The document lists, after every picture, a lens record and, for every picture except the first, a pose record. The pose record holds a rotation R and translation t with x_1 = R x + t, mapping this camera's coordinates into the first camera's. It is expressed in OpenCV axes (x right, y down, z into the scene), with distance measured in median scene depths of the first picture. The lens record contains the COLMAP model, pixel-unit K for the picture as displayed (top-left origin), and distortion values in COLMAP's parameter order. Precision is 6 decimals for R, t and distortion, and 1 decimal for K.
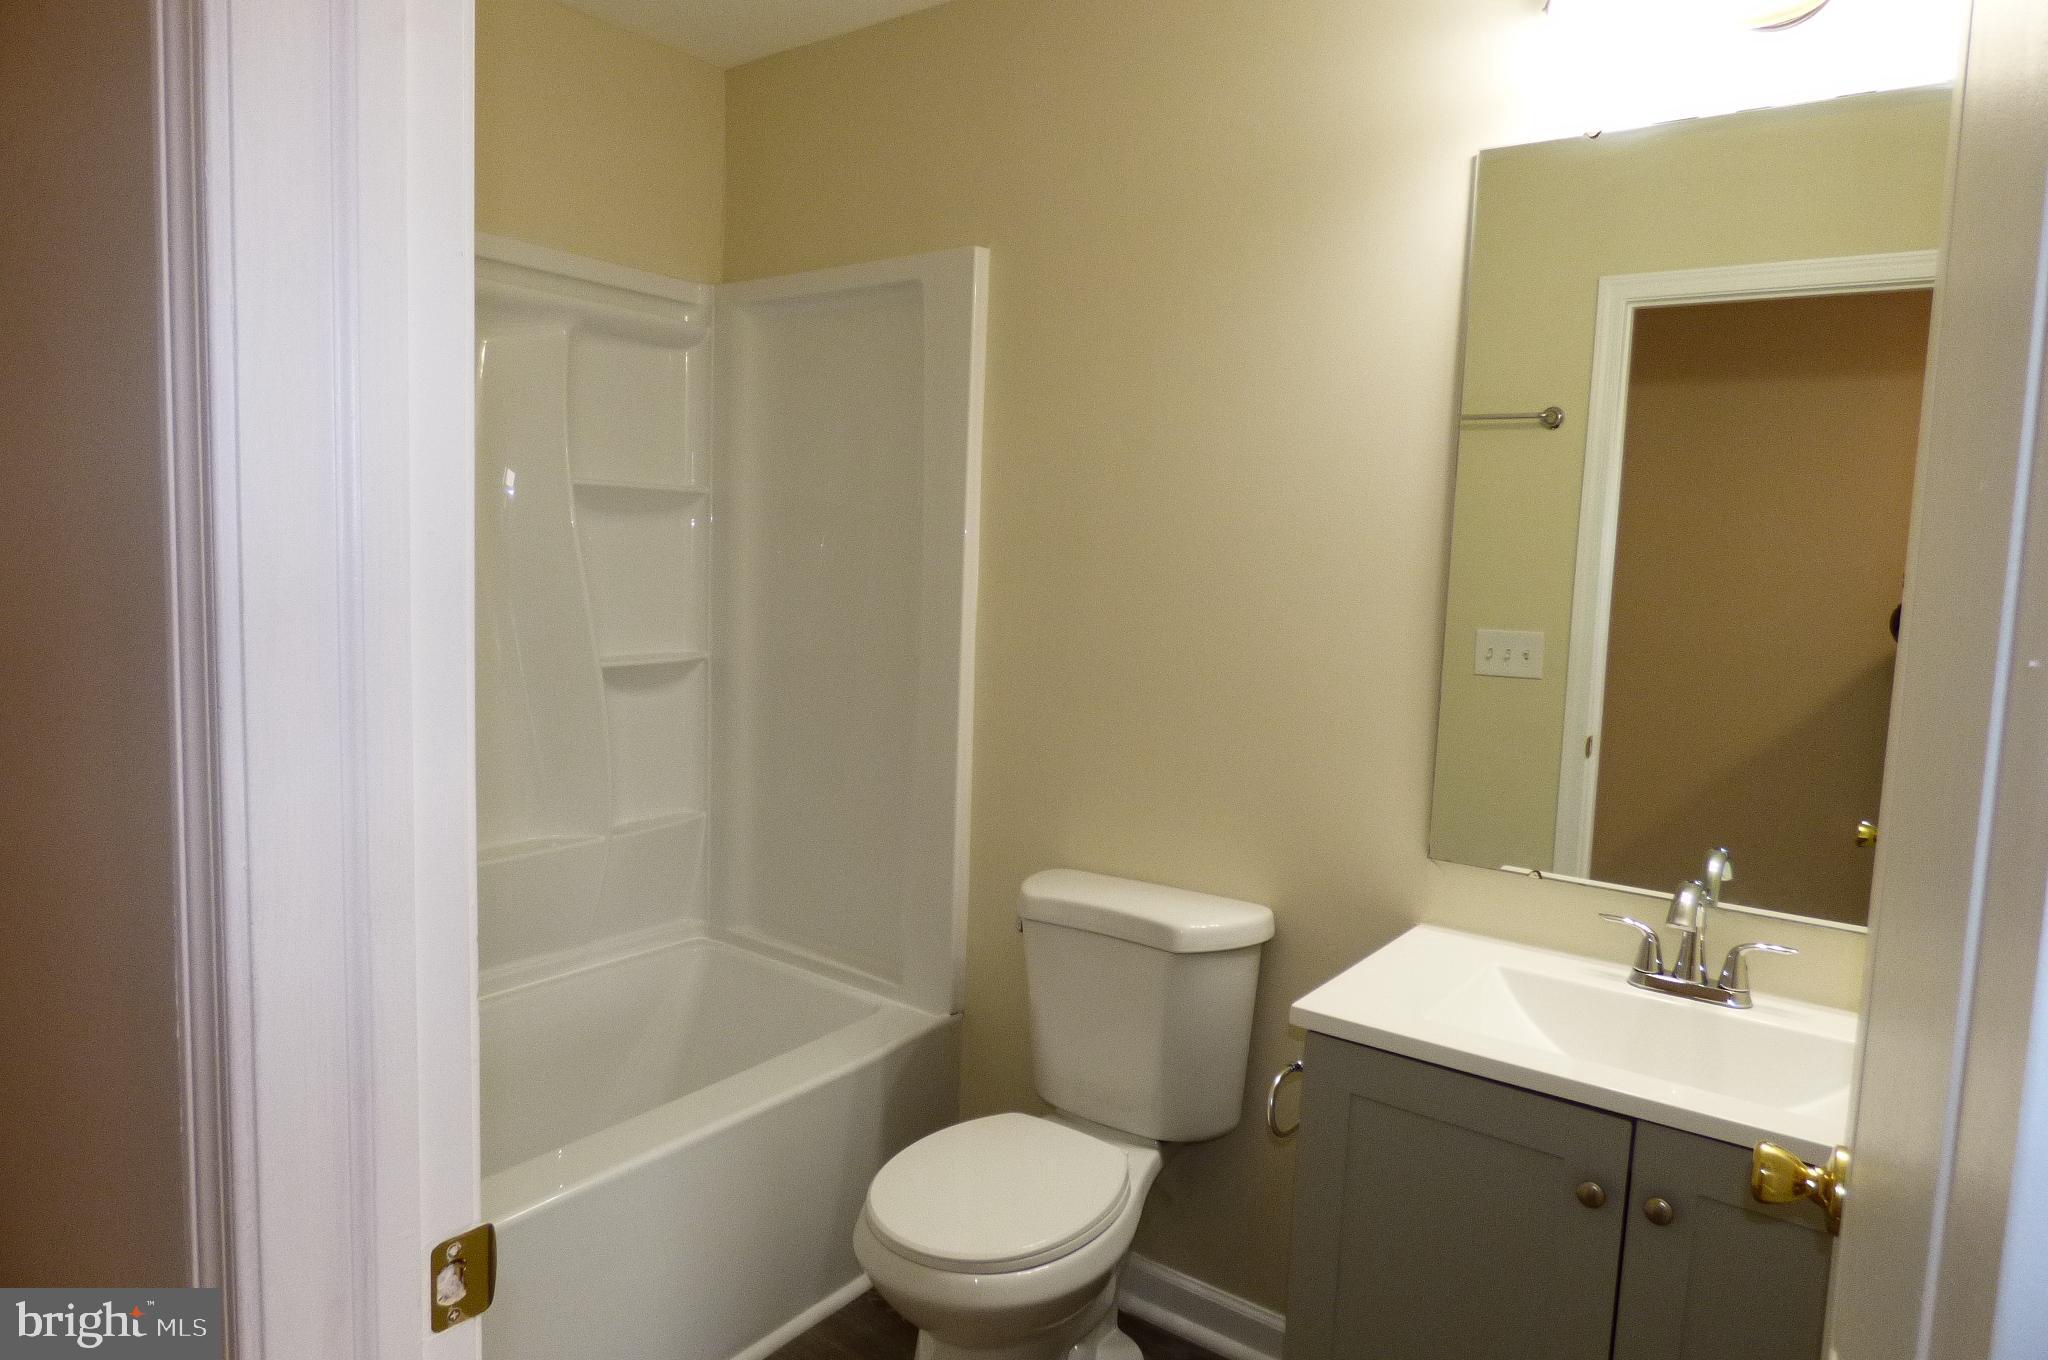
lens RADIAL K [[1233.3, 0, 1016.5], [0, 1233.3, 673.9], [0, 0, 1]] dist [-0.005787, -0.000496]
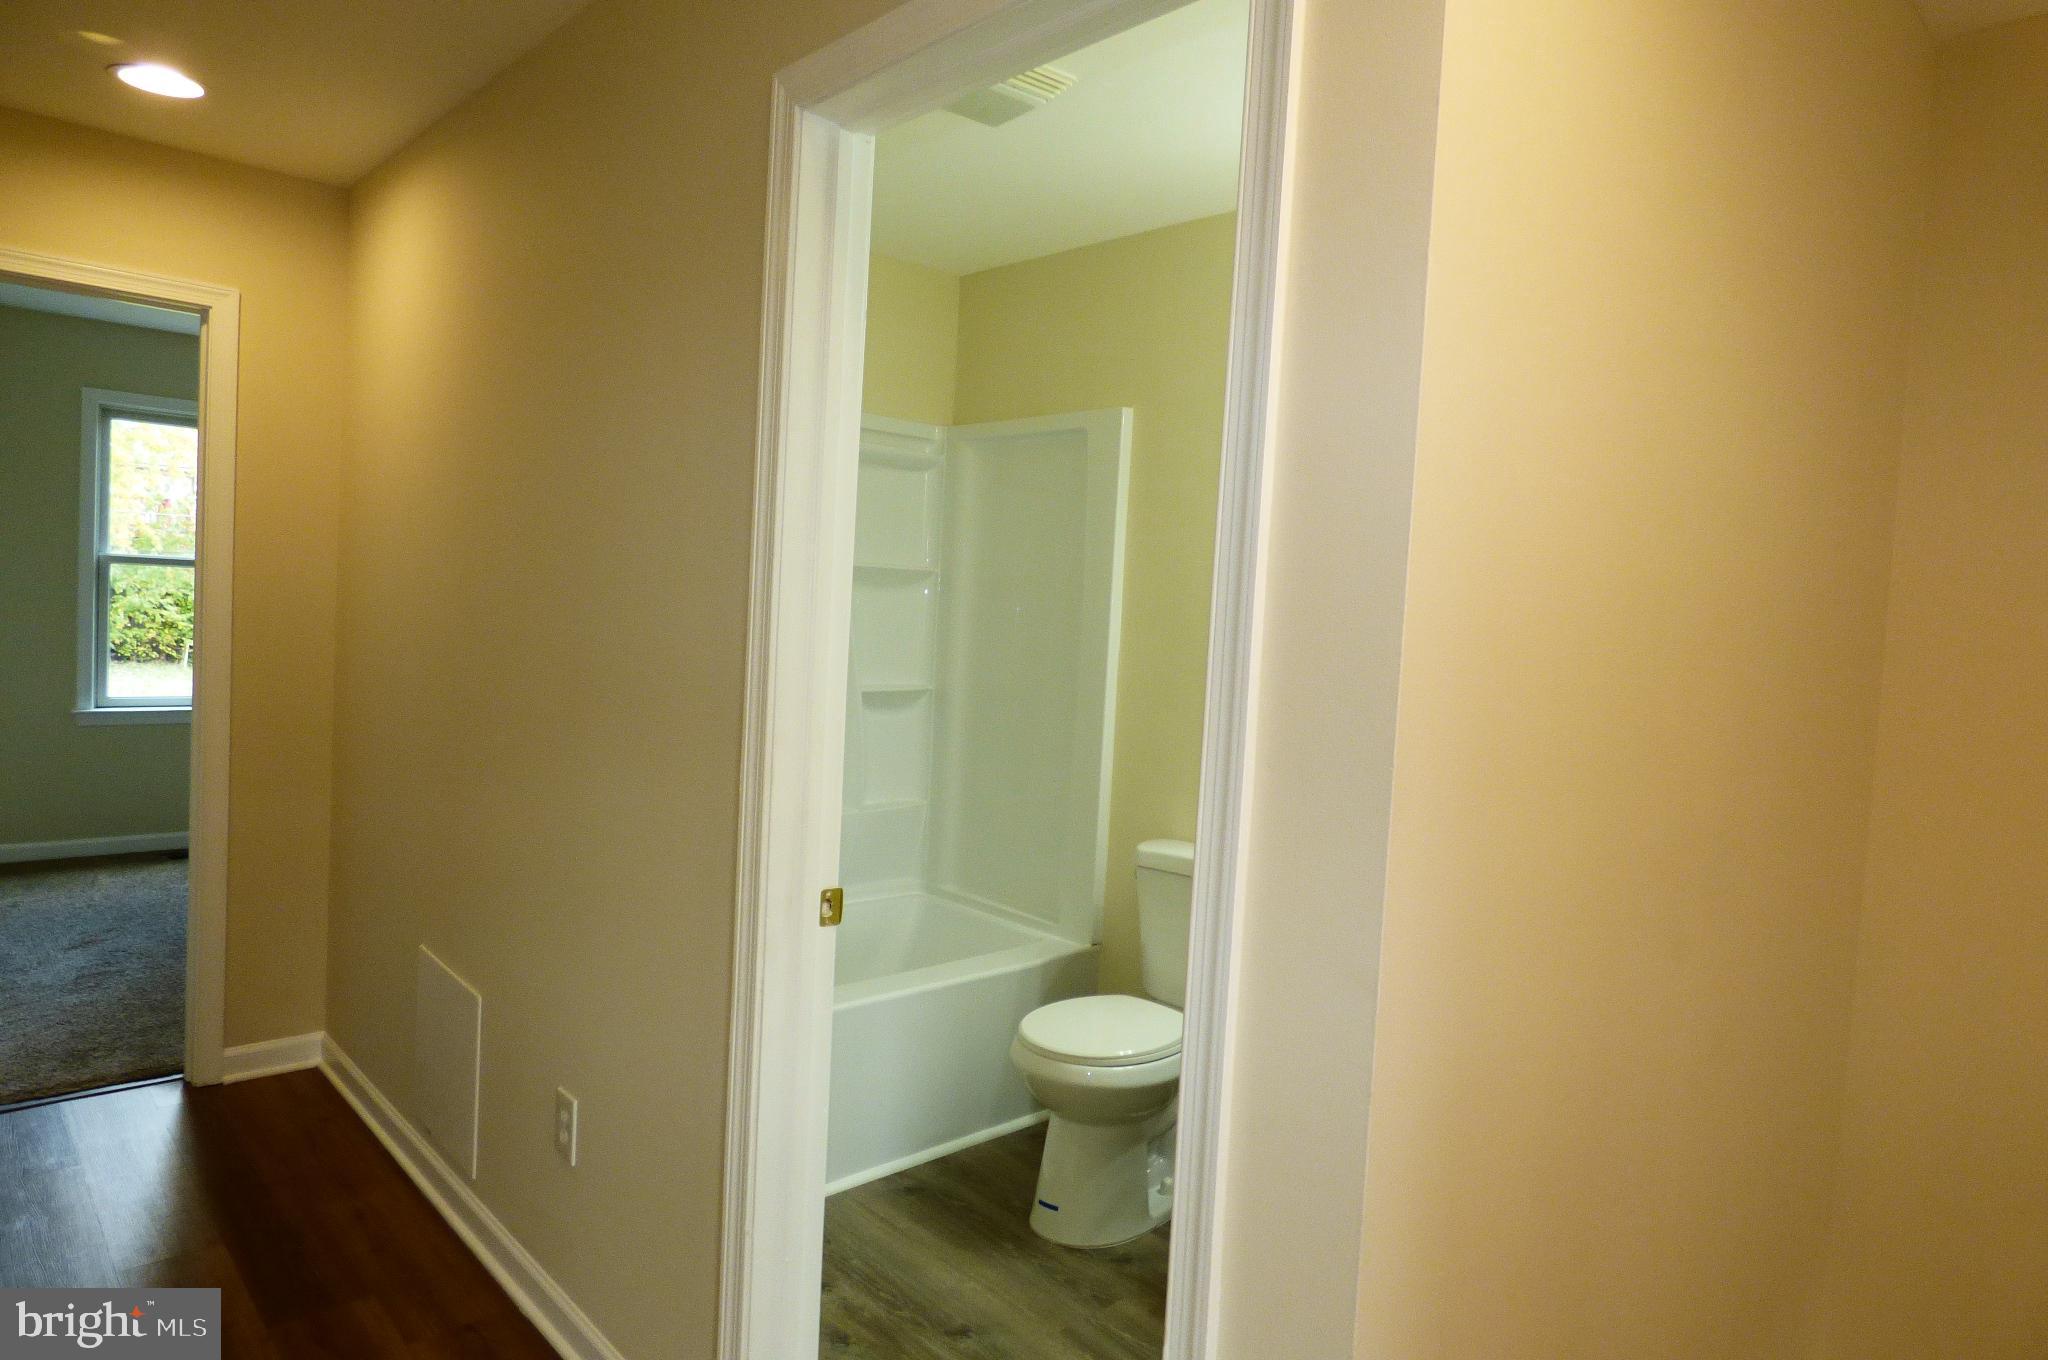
lens RADIAL K [[1233.3, 0, 1036.4], [0, 1233.3, 673.0], [0, 0, 1]] dist [-0.005787, -0.000496]
pose [[0.987202, 0.027799, -0.157030, 0.095439], [-0.035919, 0.998147, -0.049108, 0.038772], [0.155374, 0.054120, 0.986372, -0.405849]]
